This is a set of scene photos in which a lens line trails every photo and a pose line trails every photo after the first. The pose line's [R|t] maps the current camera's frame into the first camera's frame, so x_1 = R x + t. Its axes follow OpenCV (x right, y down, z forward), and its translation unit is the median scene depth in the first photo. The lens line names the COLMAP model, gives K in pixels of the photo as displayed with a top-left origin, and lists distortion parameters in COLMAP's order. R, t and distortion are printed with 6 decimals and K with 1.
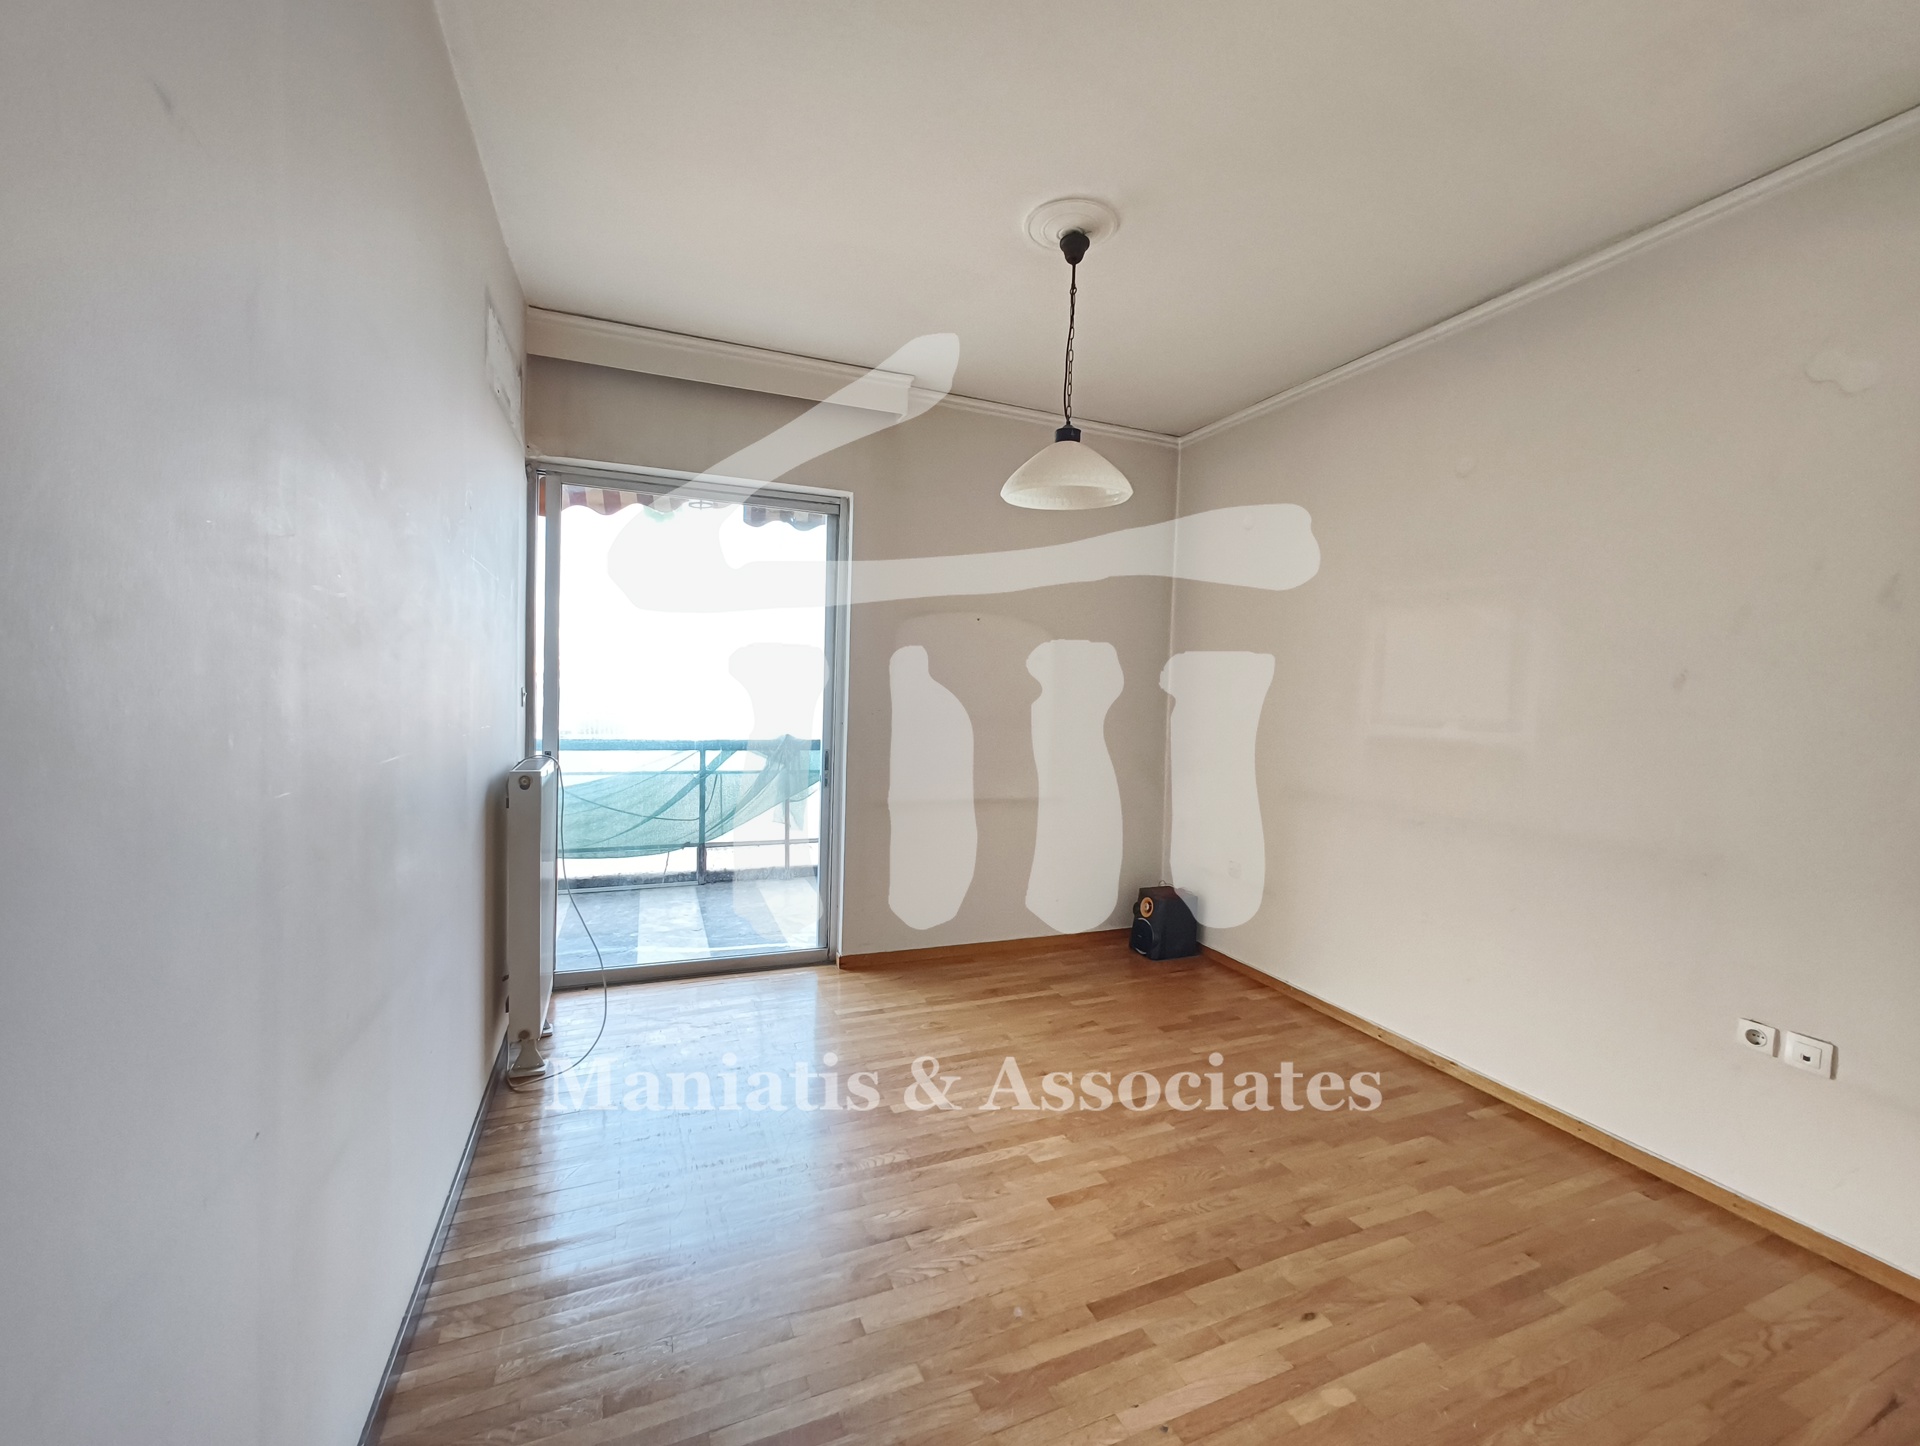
lens RADIAL K [[818.5, 0, 965.8], [0, 818.5, 727.6], [0, 0, 1]] dist [-0.000188, 0.000085]
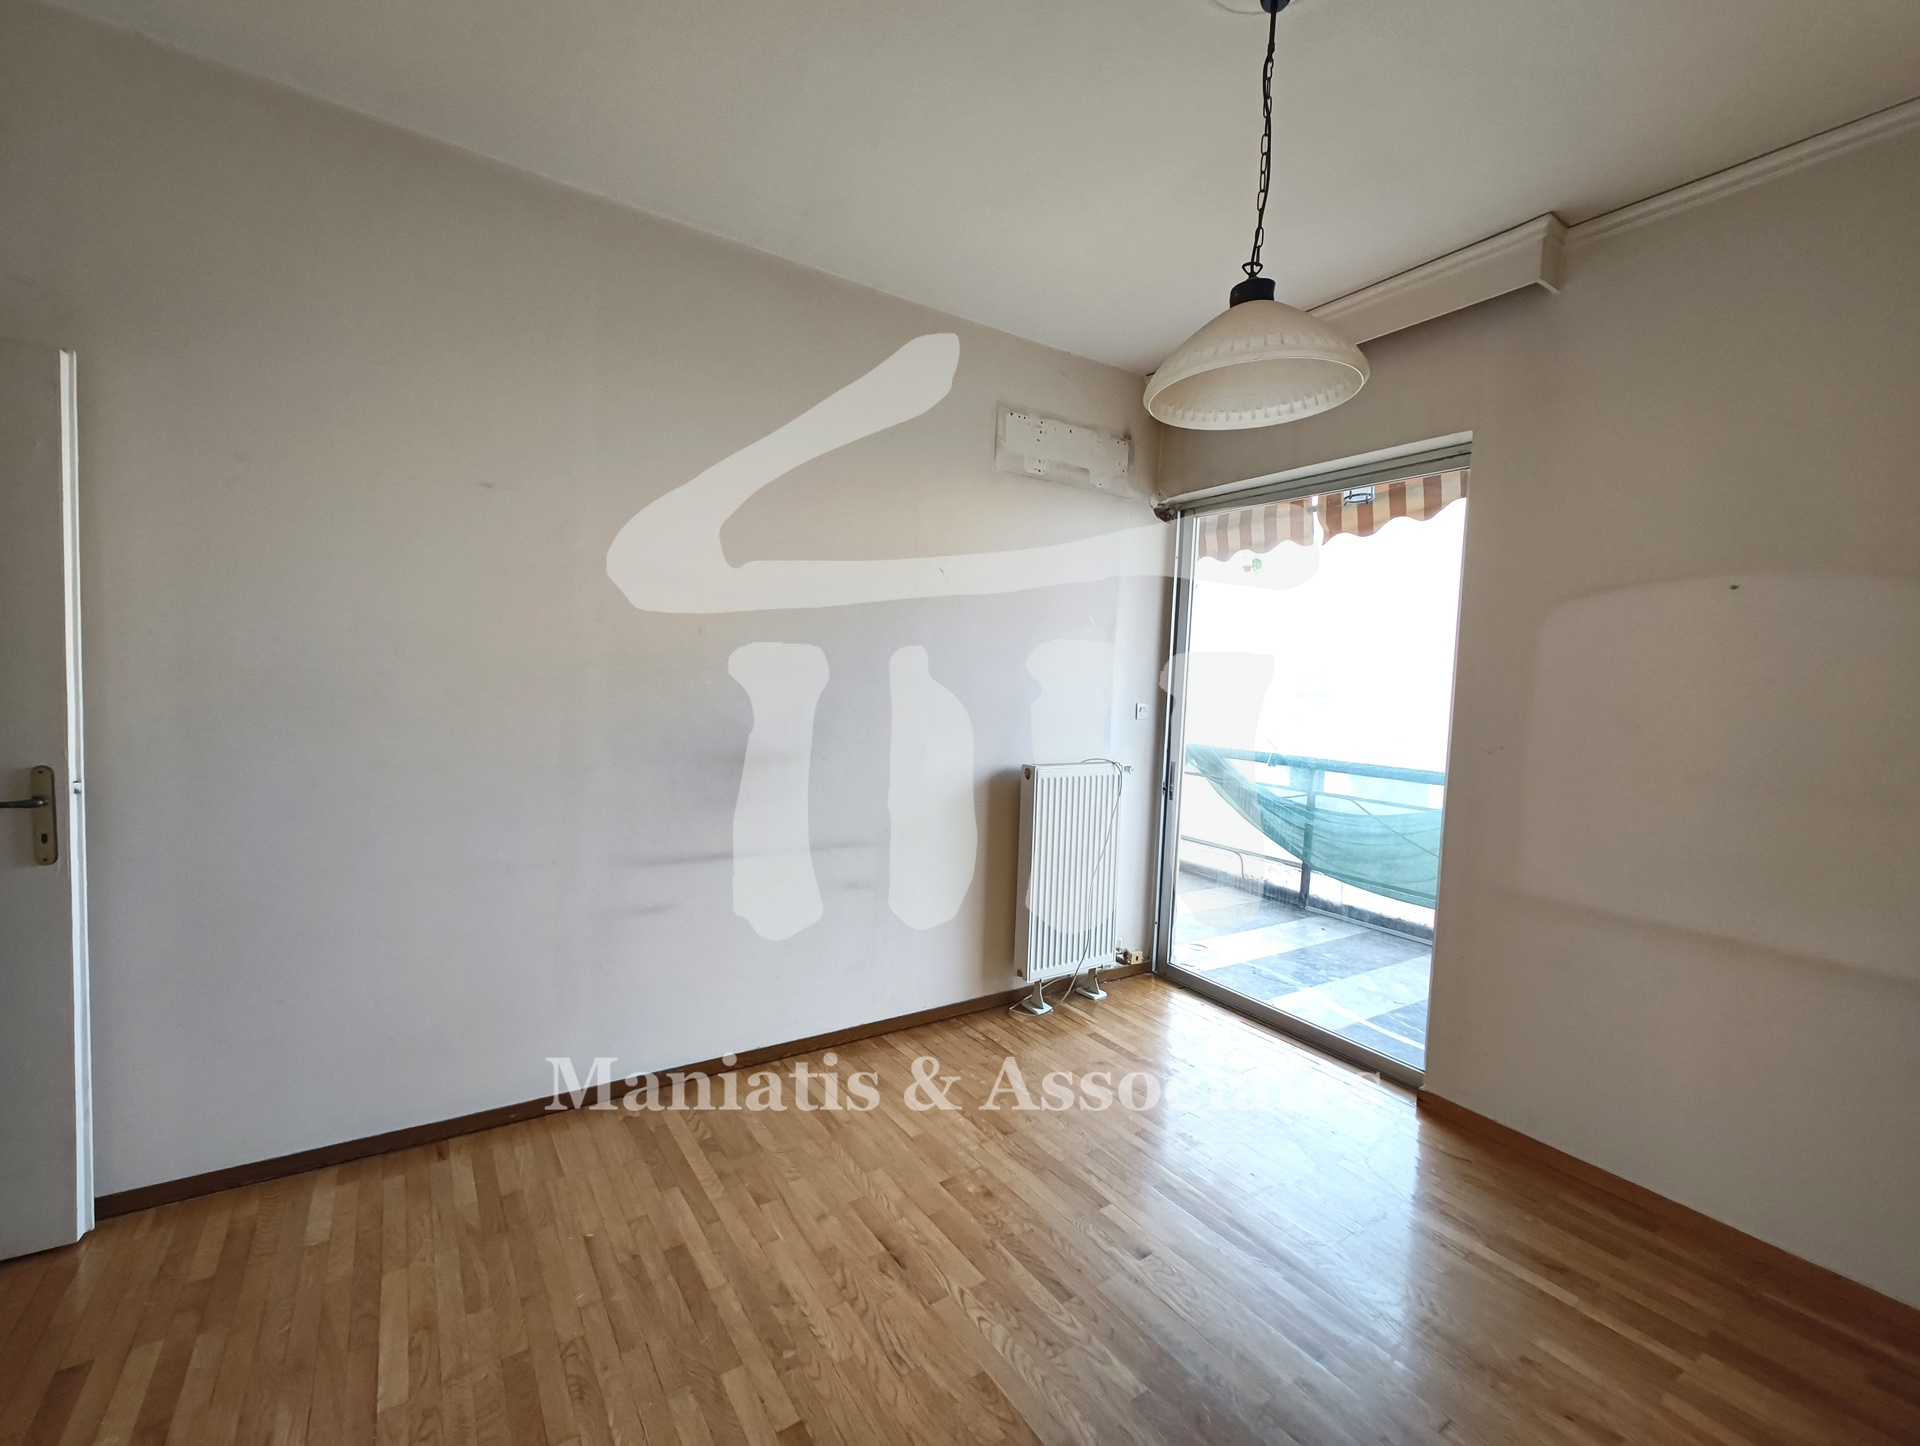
lens RADIAL K [[827.9, 0, 963.1], [0, 827.9, 727.4], [0, 0, 1]] dist [0.000490, 0.000866]
pose [[0.168959, 0.041299, -0.984757, 0.792983], [-0.081369, 0.996296, 0.027822, -0.035141], [0.982259, 0.075428, 0.171693, 0.773657]]
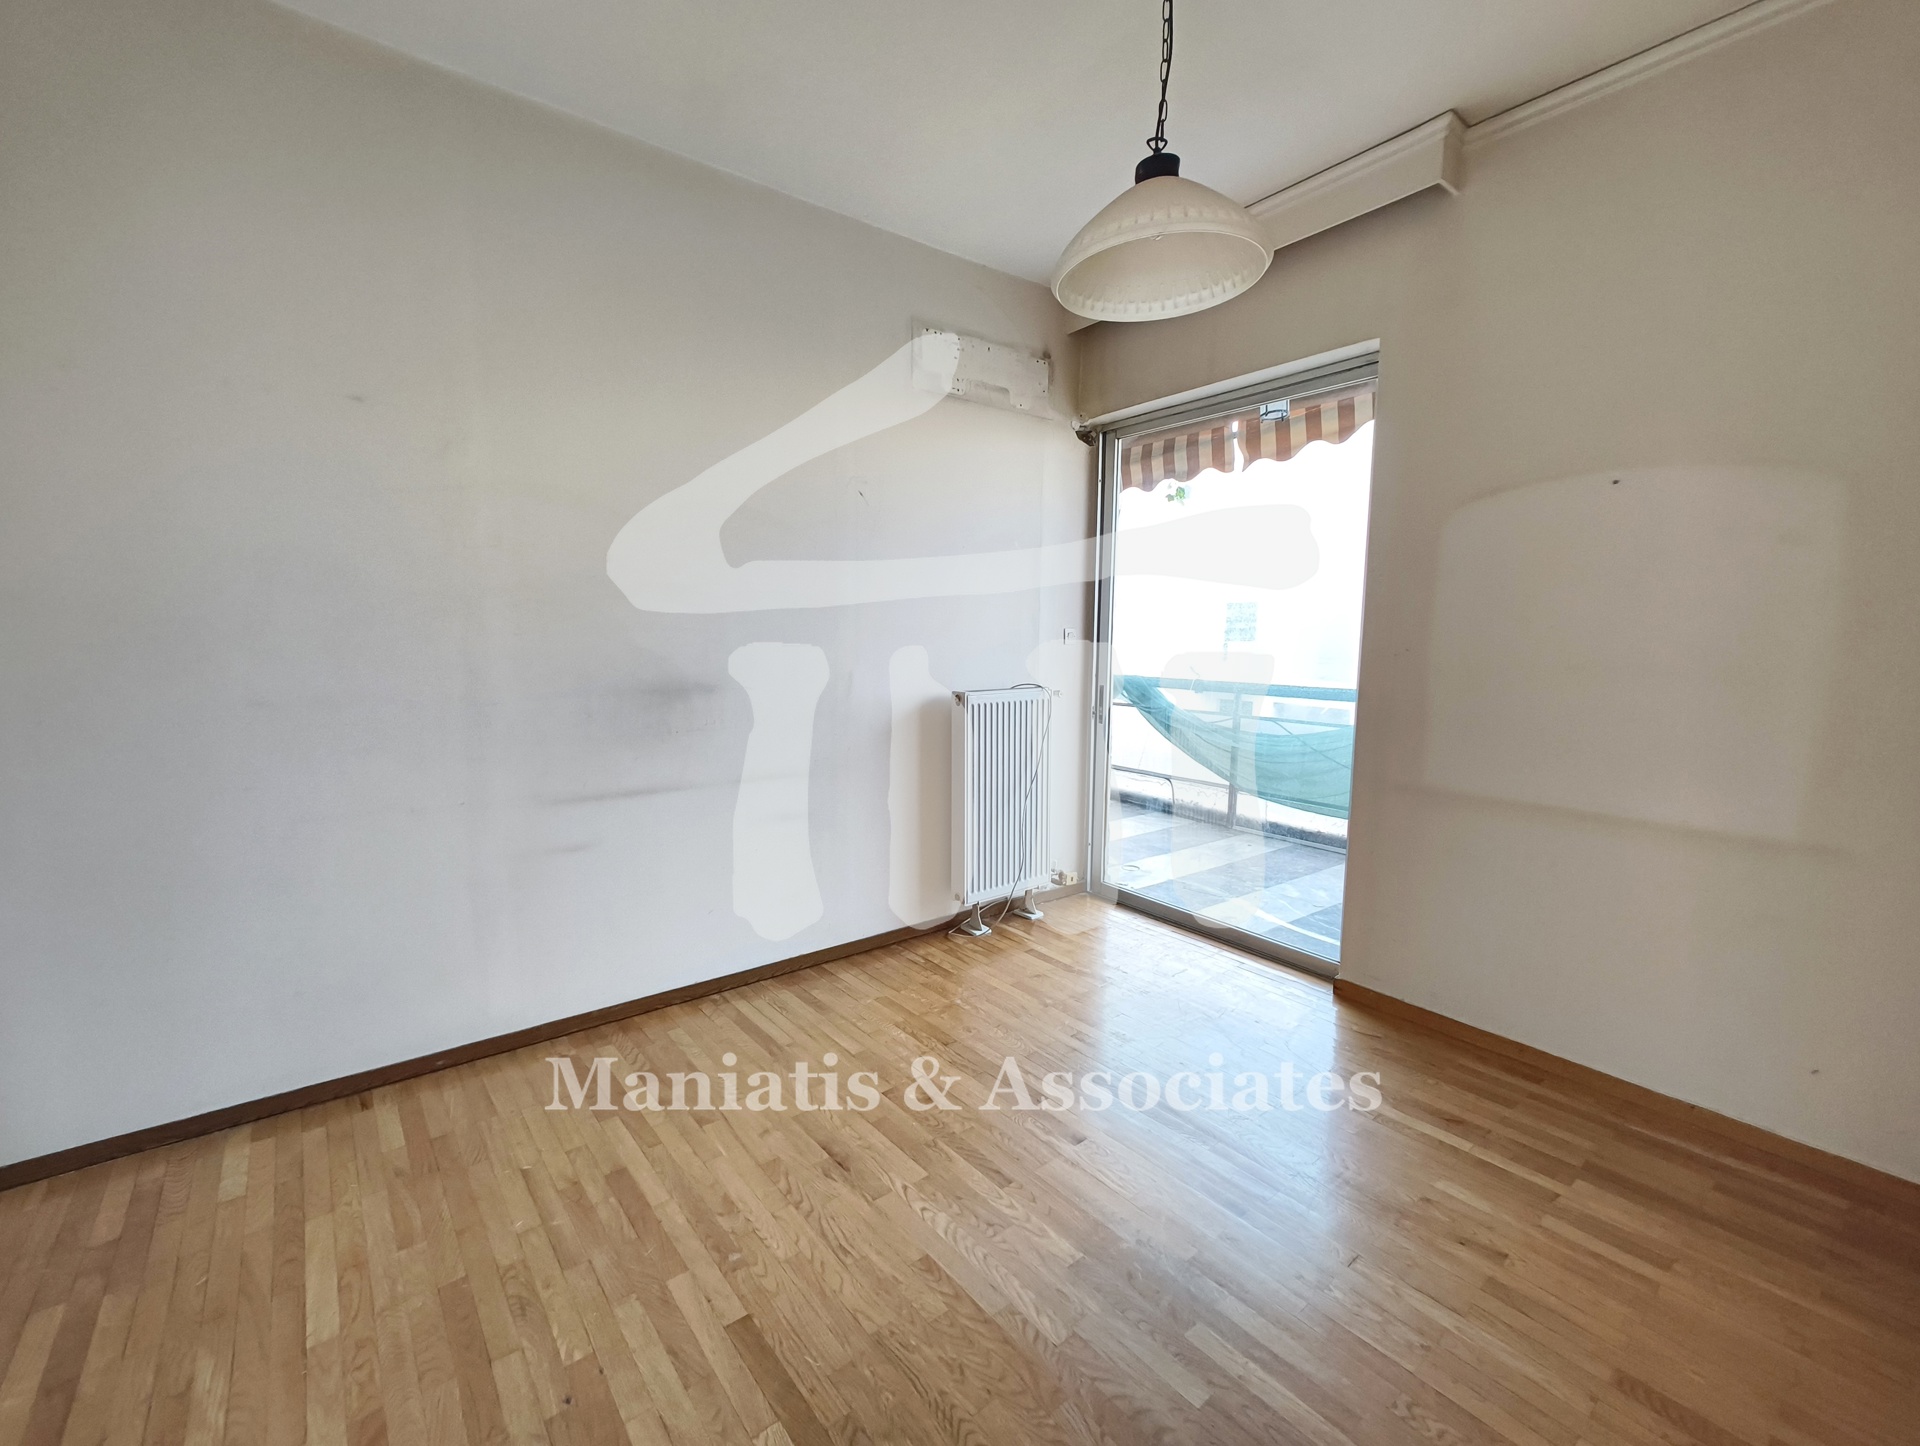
lens RADIAL K [[827.0, 0, 969.9], [0, 827.0, 729.8], [0, 0, 1]] dist [-0.000203, 0.000643]
pose [[0.251648, 0.094056, -0.963238, 0.791693], [-0.047163, 0.995276, 0.084863, 0.007249], [0.966669, 0.024074, 0.254895, 0.793789]]
